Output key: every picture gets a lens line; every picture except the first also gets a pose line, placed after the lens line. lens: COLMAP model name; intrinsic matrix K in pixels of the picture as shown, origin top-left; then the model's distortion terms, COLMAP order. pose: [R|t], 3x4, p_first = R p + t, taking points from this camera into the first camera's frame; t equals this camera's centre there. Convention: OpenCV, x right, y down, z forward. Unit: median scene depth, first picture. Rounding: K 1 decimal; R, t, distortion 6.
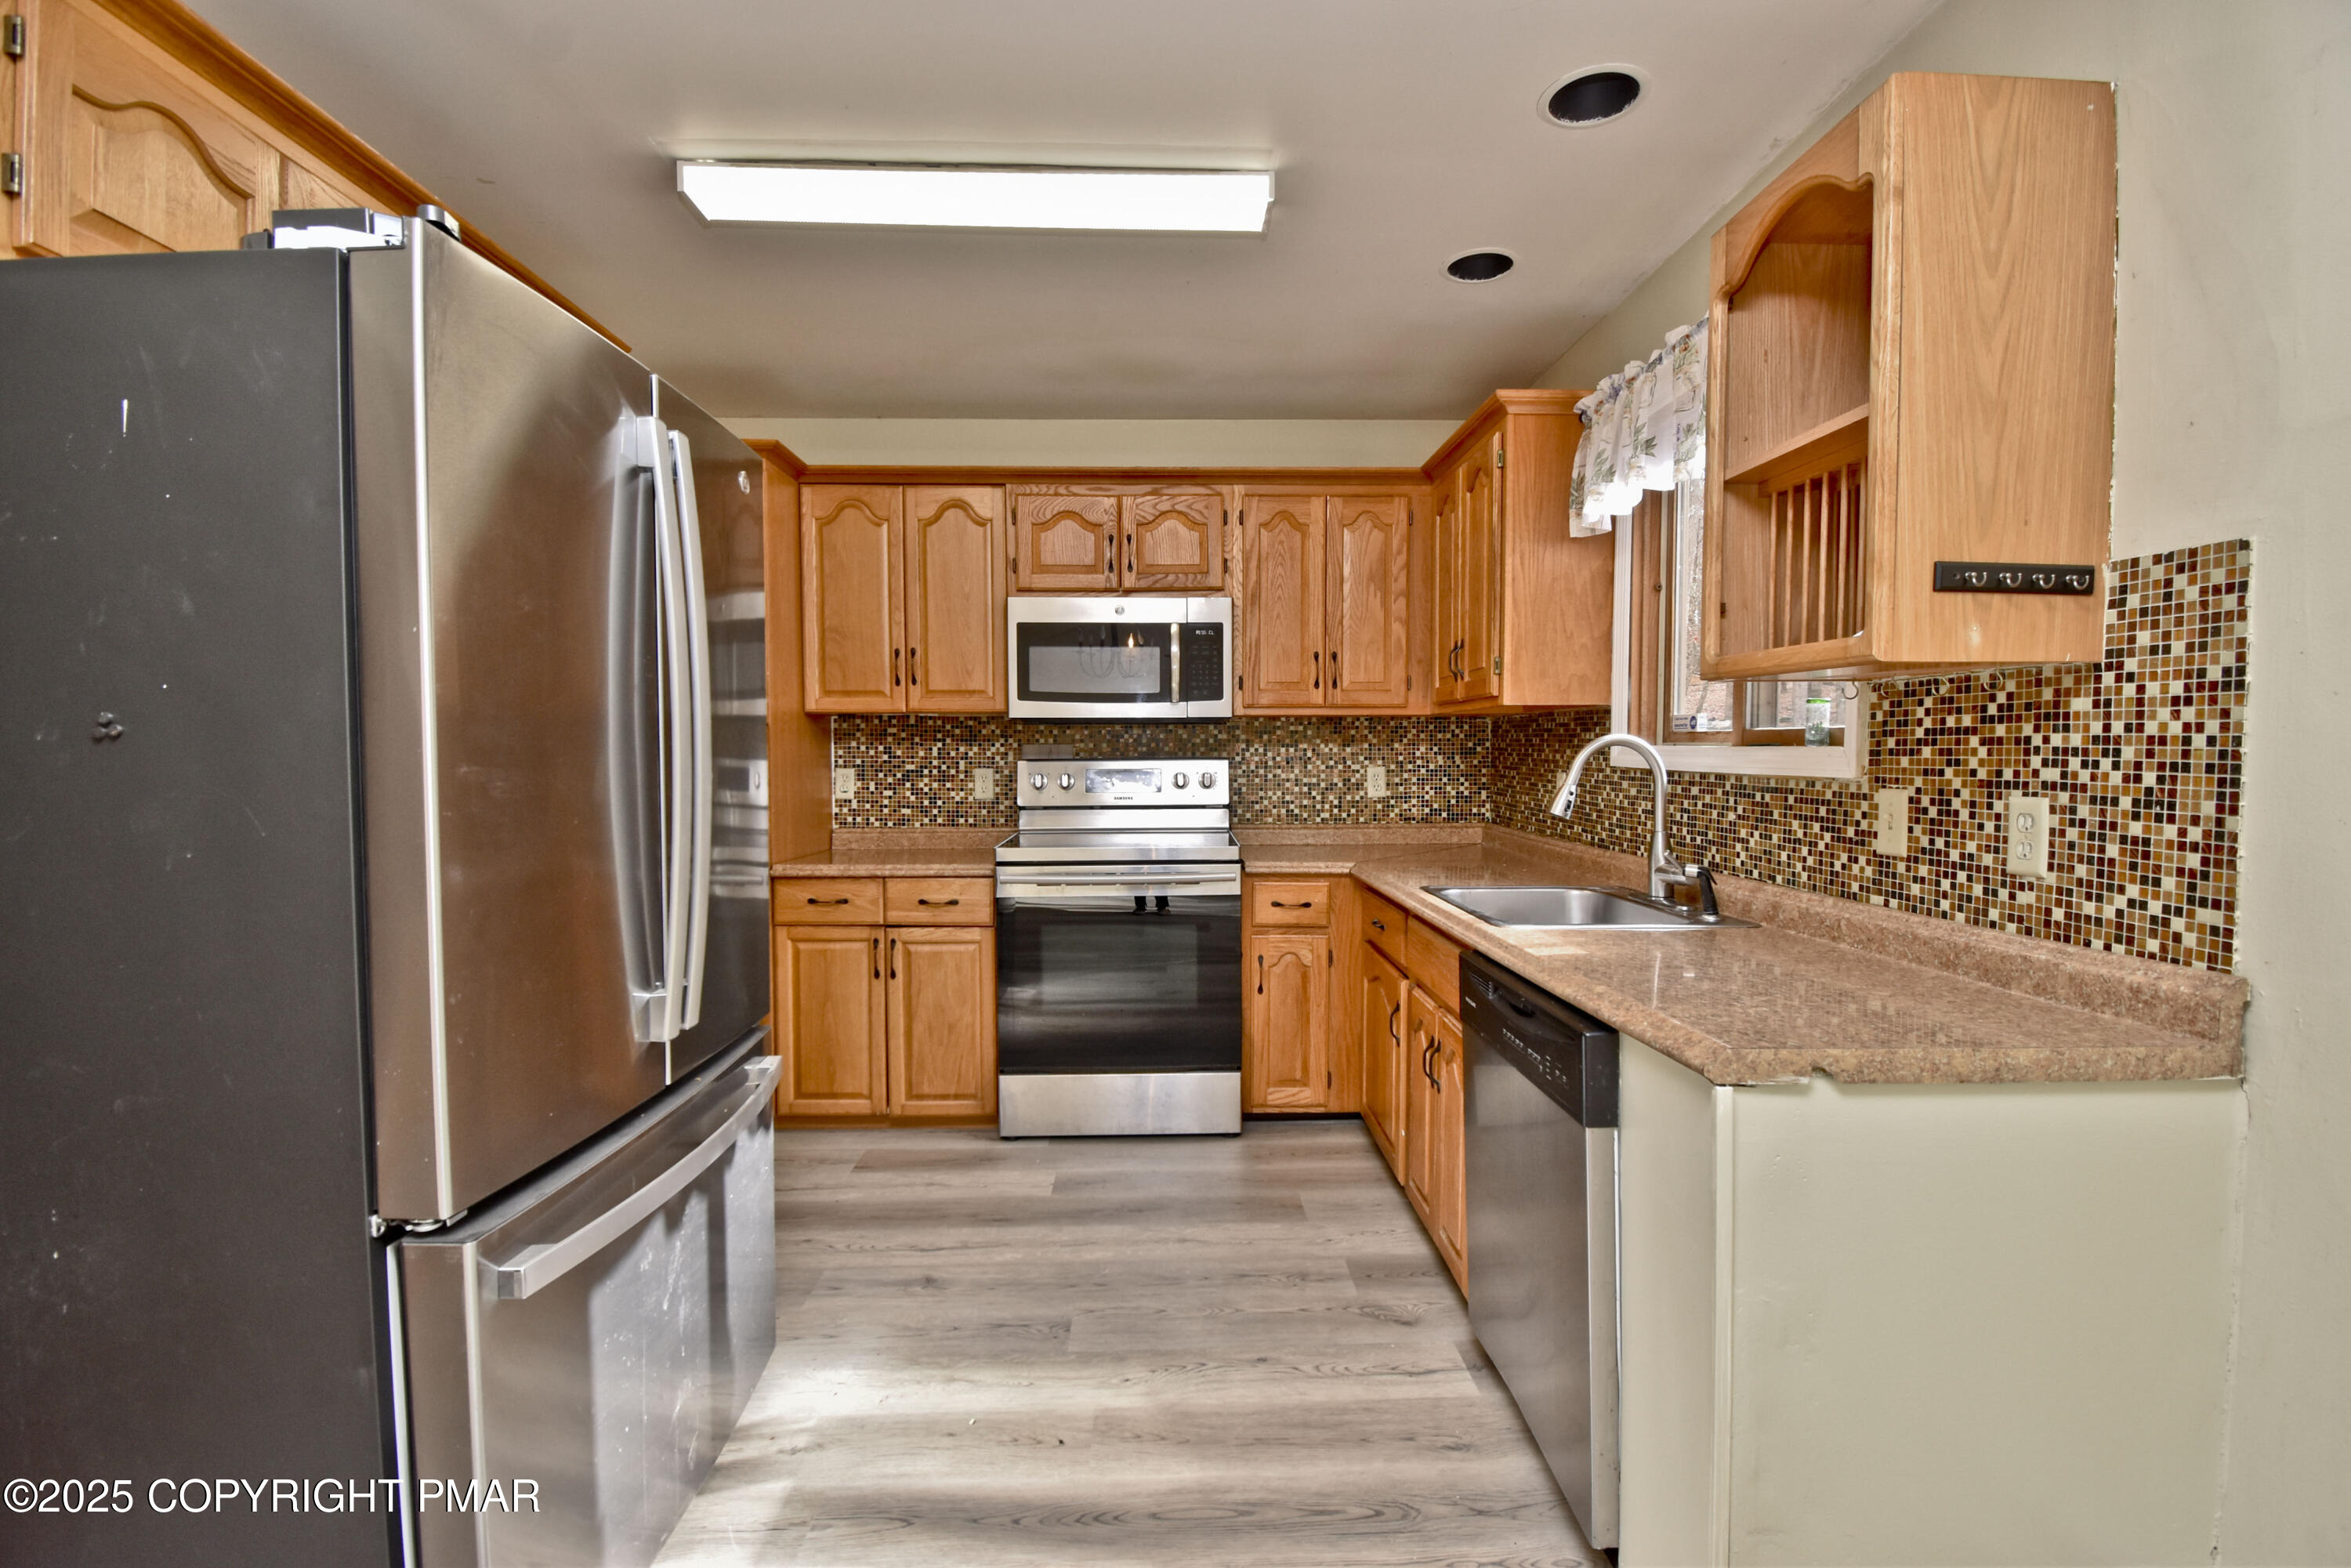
lens RADIAL K [[1002.7, 0, 1175.5], [0, 1002.7, 784.0], [0, 0, 1]] dist [0.002077, -0.018795]
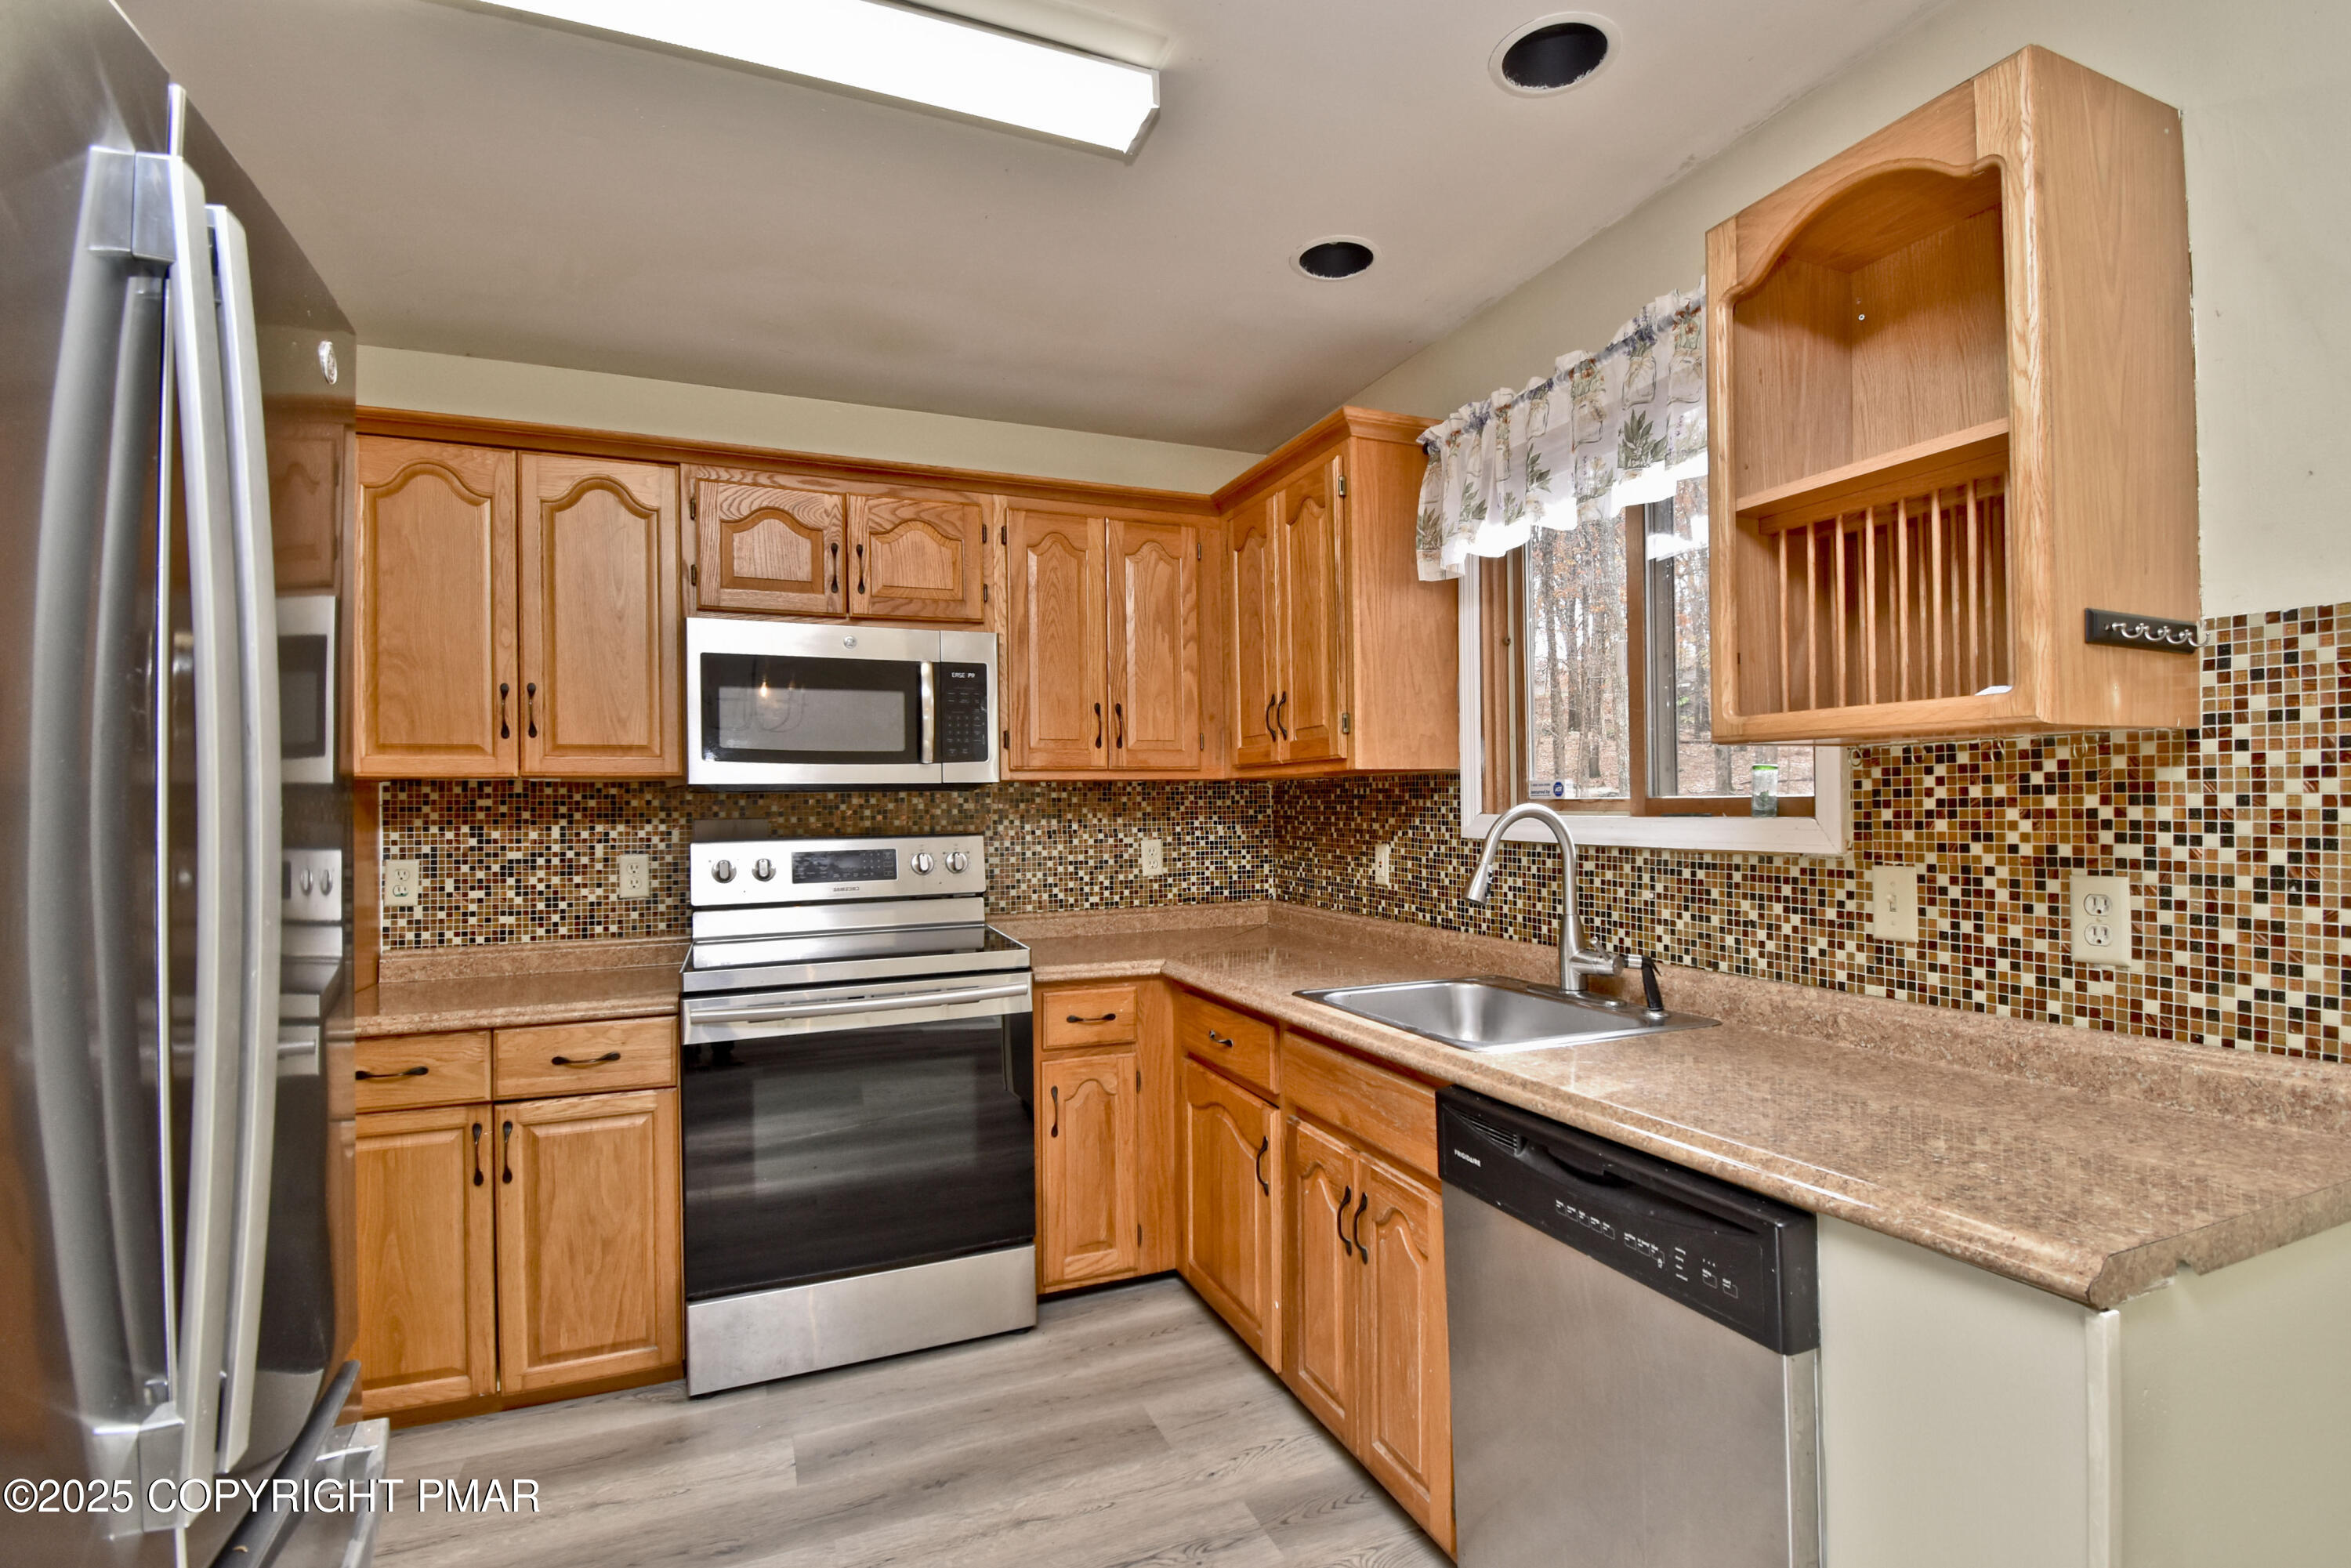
lens RADIAL K [[1059.5, 0, 1185.2], [0, 1059.5, 790.4], [0, 0, 1]] dist [0.014271, -0.022904]
pose [[0.932622, -0.005805, 0.360809, -0.136108], [0.025074, 0.998496, -0.048746, -0.020118], [-0.359983, 0.054509, 0.931365, 0.208736]]
